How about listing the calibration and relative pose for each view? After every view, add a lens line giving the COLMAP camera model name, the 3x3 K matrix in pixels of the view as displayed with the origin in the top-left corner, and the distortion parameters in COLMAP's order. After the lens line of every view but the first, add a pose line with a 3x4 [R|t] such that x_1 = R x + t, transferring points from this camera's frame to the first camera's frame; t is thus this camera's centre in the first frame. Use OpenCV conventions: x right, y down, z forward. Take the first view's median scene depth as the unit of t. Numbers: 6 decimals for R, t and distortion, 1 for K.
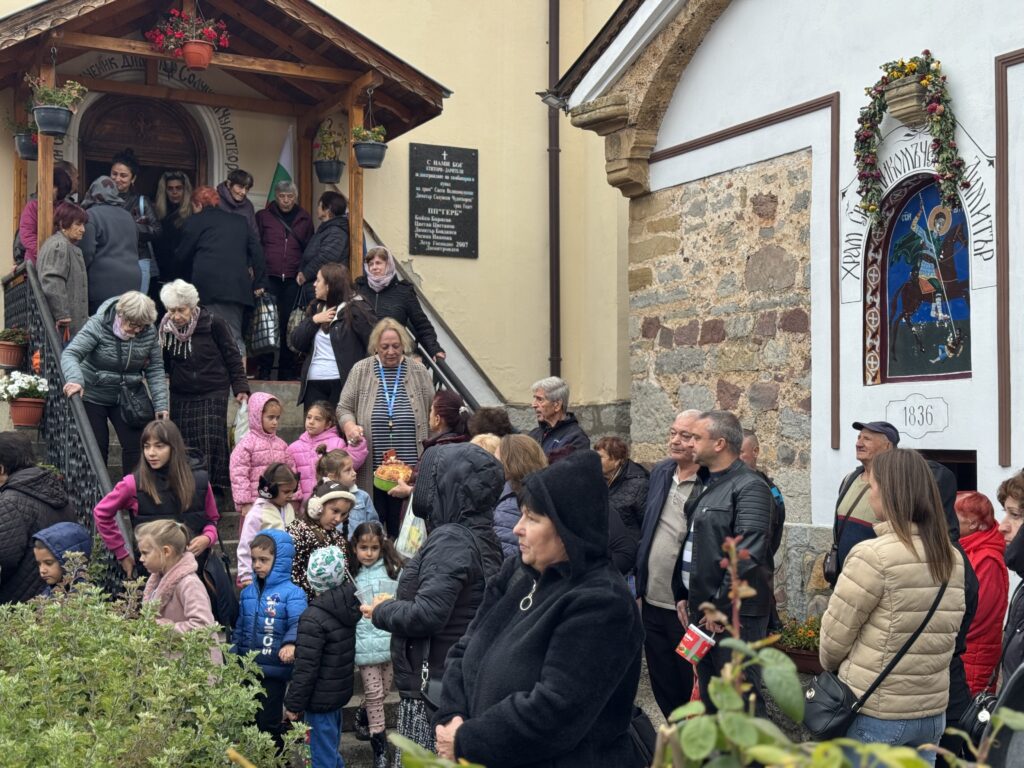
lens RADIAL K [[1438.9, 0, 503.6], [0, 1438.9, 381.5], [0, 0, 1]] dist [0.145256, 0.000000]
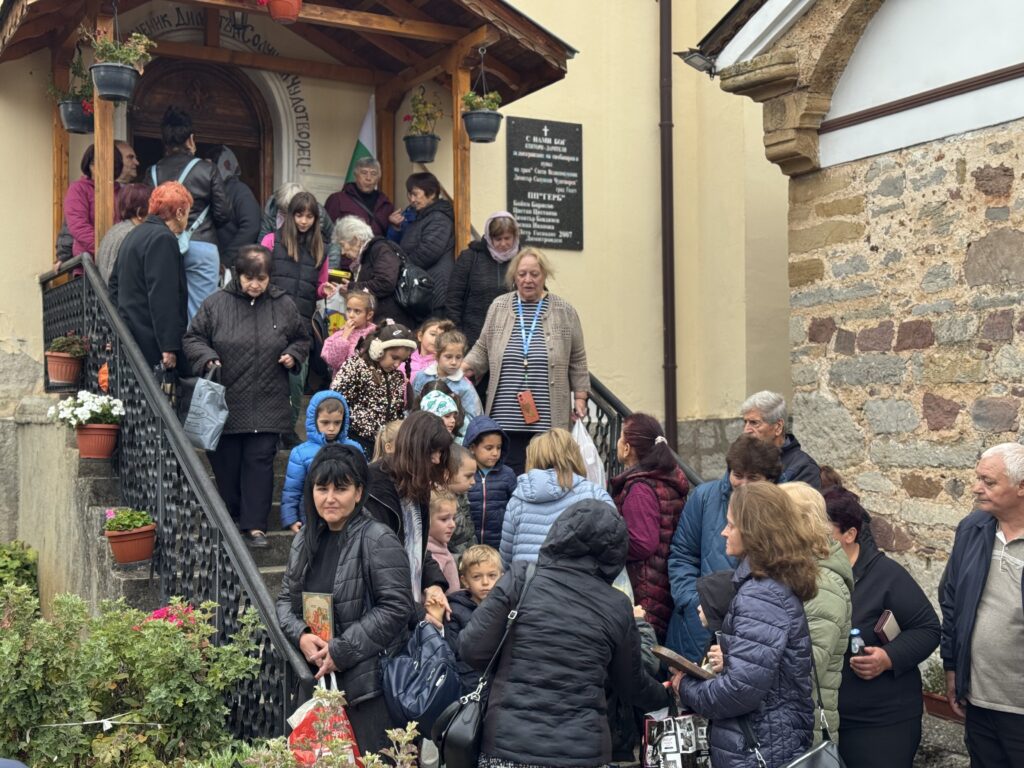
lens RADIAL K [[1438.9, 0, 508.5], [0, 1438.9, 383.9], [0, 0, 1]] dist [0.145256, 0.000000]
pose [[0.999422, -0.006830, 0.033297, -0.115004], [0.006744, 0.999974, 0.002702, -0.010258], [-0.033315, -0.002476, 0.999442, 0.173732]]
